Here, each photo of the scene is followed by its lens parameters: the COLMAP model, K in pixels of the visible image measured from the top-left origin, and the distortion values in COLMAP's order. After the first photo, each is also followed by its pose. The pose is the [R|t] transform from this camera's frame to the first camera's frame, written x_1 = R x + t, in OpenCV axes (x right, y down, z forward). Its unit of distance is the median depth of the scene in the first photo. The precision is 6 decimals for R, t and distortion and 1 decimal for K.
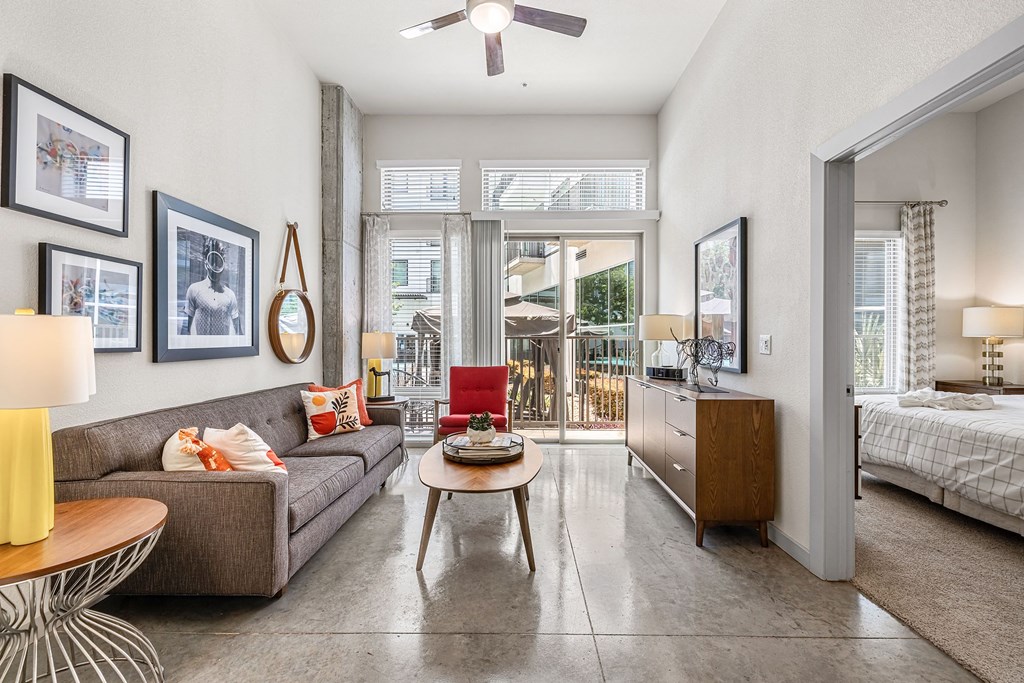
lens RADIAL K [[440.8, 0, 514.5], [0, 440.8, 340.4], [0, 0, 1]] dist [0.000025, -0.000063]
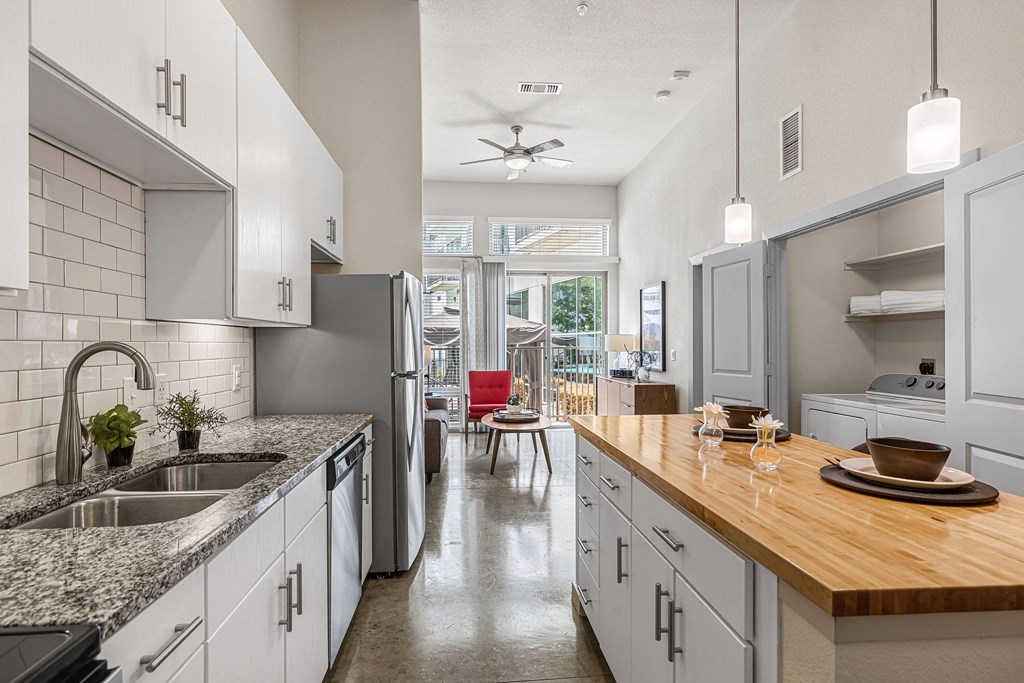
lens RADIAL K [[515.4, 0, 509.4], [0, 515.4, 344.8], [0, 0, 1]] dist [-0.000388, 0.000006]
pose [[0.996056, -0.003633, 0.088657, -0.157709], [0.003870, 0.999989, -0.002505, -0.016210], [-0.088647, 0.002838, 0.996059, -0.577840]]
